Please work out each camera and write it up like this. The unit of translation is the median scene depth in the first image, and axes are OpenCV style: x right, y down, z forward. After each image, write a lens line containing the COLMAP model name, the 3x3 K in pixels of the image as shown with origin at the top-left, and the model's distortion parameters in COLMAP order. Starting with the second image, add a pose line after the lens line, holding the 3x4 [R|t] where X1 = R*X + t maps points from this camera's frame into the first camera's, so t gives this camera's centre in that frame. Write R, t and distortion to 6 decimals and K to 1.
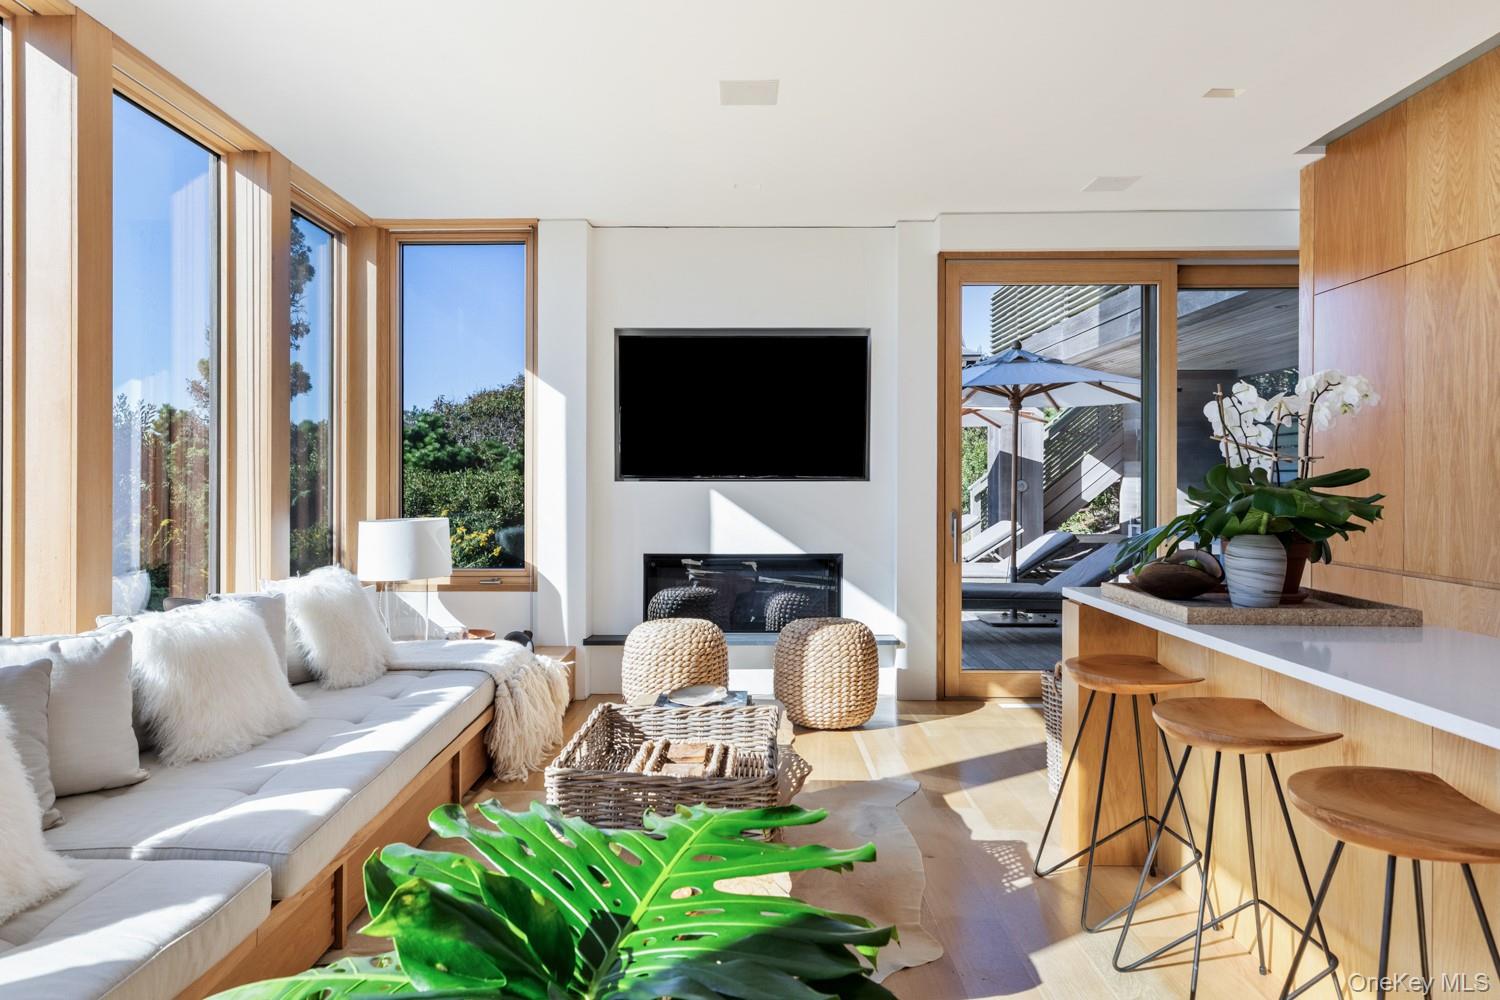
lens RADIAL K [[913.6, 0, 728.3], [0, 913.6, 483.2], [0, 0, 1]] dist [0.006412, 0.004511]
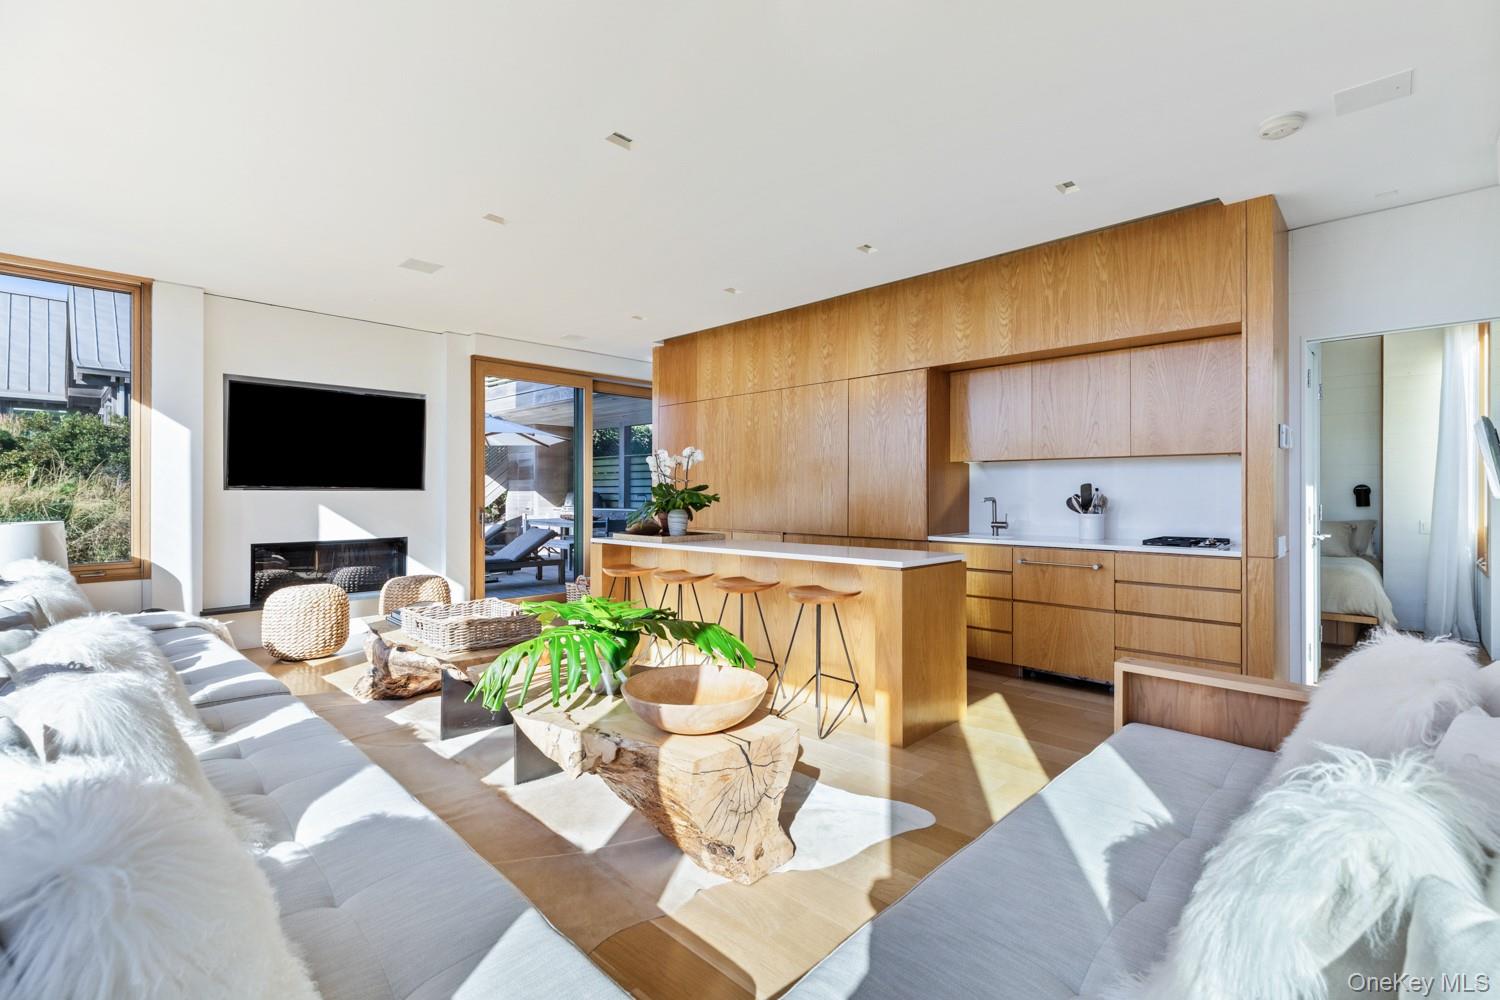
lens RADIAL K [[685.9, 0, 754.8], [0, 685.9, 498.0], [0, 0, 1]] dist [0.012445, -0.000556]
pose [[0.681626, -0.004622, 0.731686, -0.465329], [0.002550, 0.999989, 0.003942, 0.010180], [-0.731696, -0.000821, 0.681630, -0.331386]]
